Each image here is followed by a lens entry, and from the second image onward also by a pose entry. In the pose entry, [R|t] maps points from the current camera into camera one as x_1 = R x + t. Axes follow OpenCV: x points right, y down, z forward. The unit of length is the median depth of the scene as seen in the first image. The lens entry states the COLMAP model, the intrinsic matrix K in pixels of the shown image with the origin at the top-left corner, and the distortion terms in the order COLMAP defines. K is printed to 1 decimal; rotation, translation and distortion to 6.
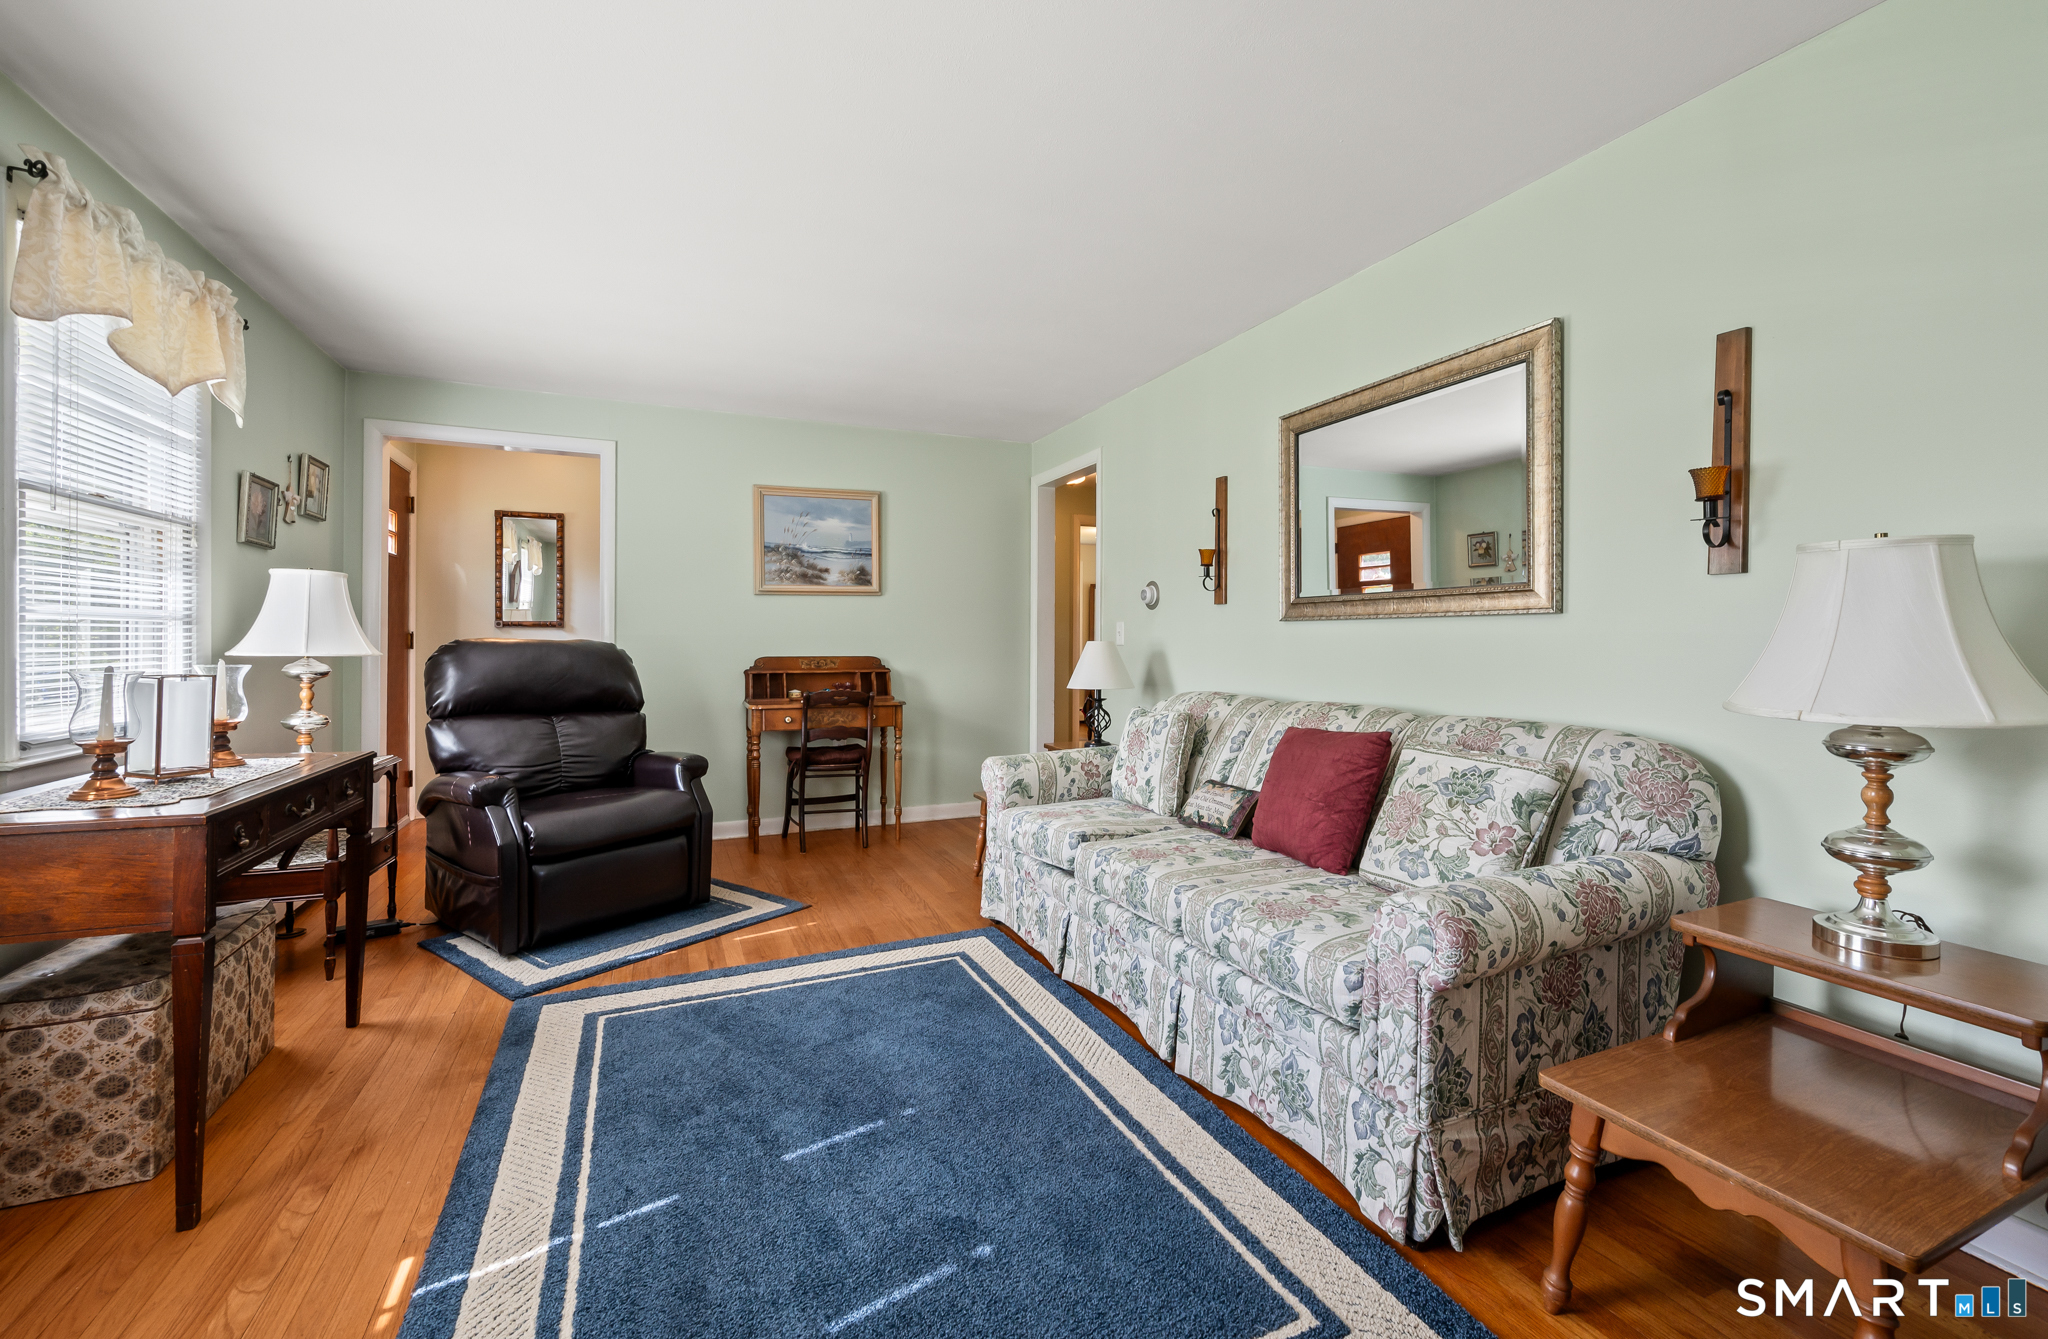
lens RADIAL K [[841.1, 0, 1056.1], [0, 841.1, 638.6], [0, 0, 1]] dist [0.003233, -0.000133]
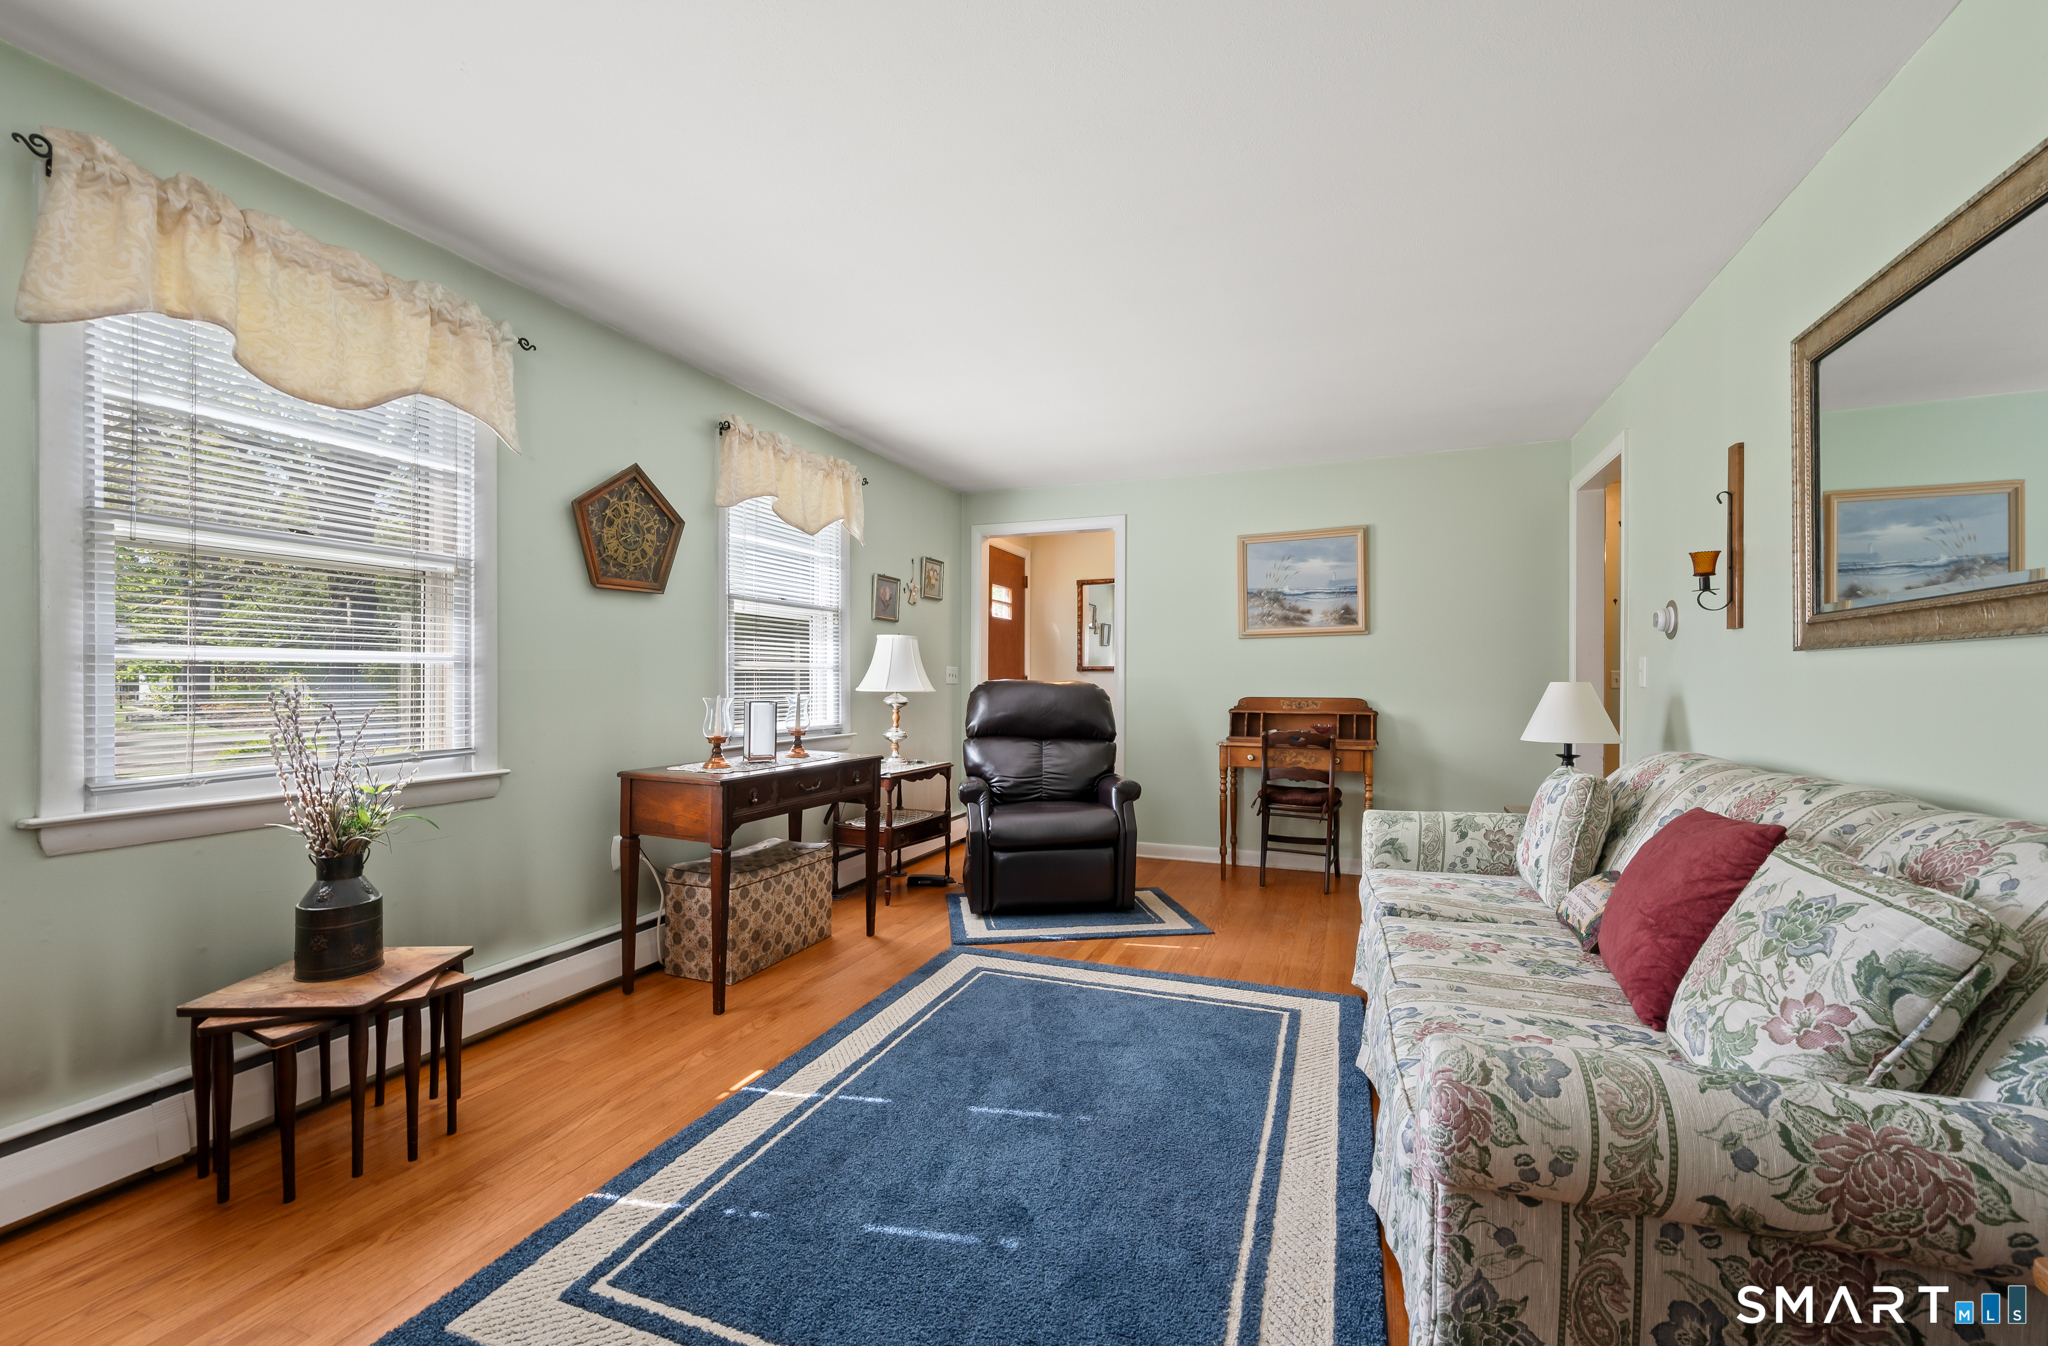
lens RADIAL K [[832.8, 0, 1053.9], [0, 832.8, 681.4], [0, 0, 1]] dist [0.001825, -0.000024]
pose [[0.701140, -0.000842, -0.713023, 0.376115], [0.001429, 0.999999, 0.000225, 0.002270], [0.713022, -0.001176, 0.701141, 0.151147]]
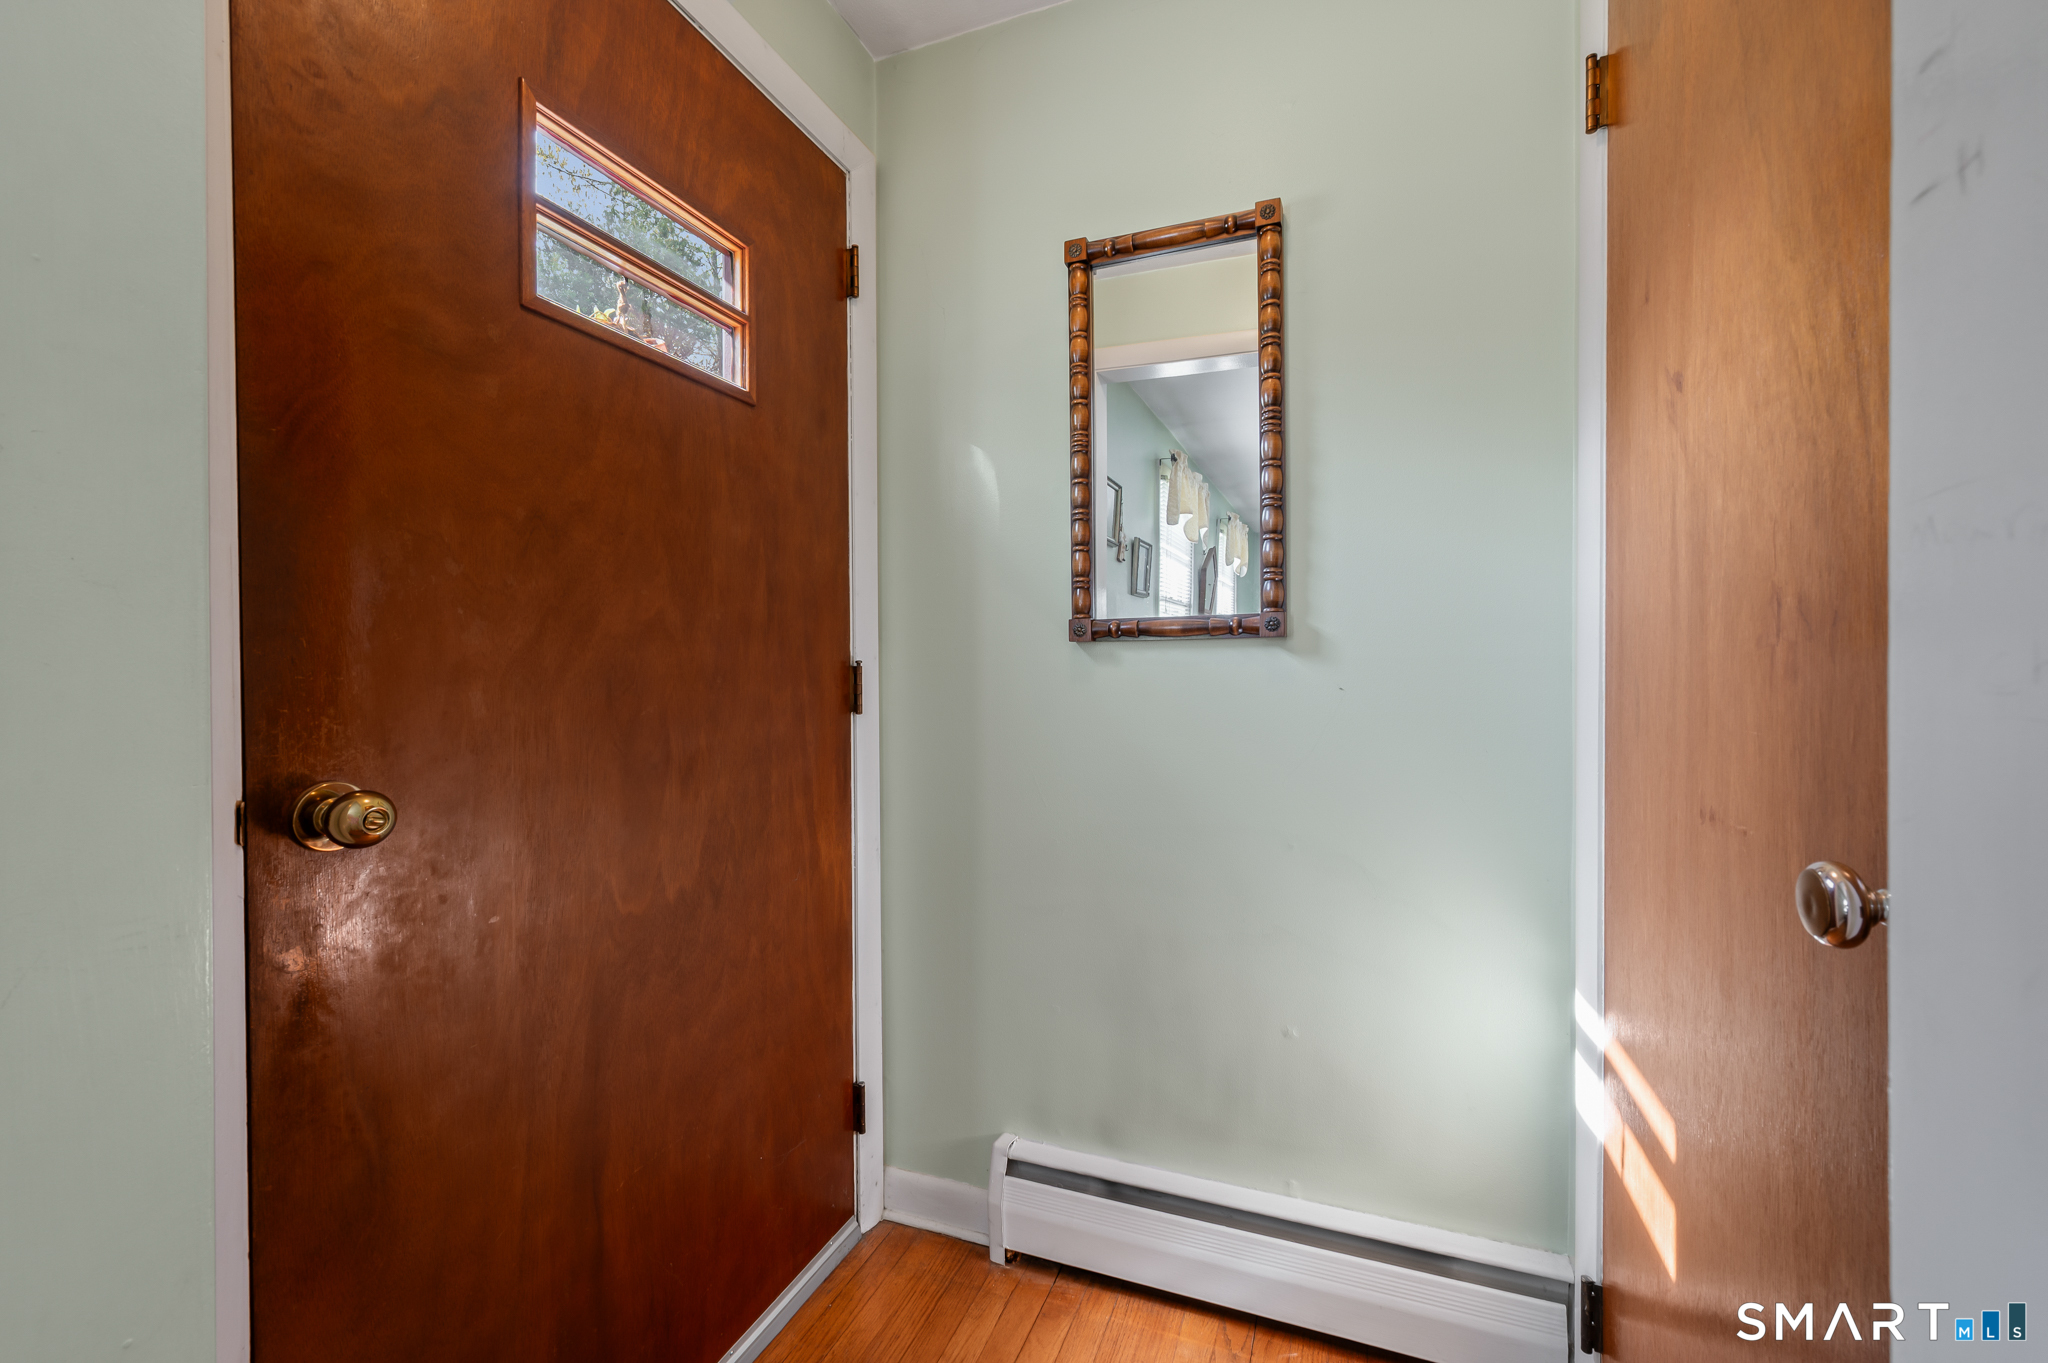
lens RADIAL K [[829.1, 0, 1043.4], [0, 829.1, 684.1], [0, 0, 1]] dist [0.000207, 0.000318]
pose [[0.692062, 0.000054, -0.721838, -0.817502], [0.007889, 0.999940, 0.007639, -0.001490], [0.721795, -0.010981, 0.692020, 1.397842]]
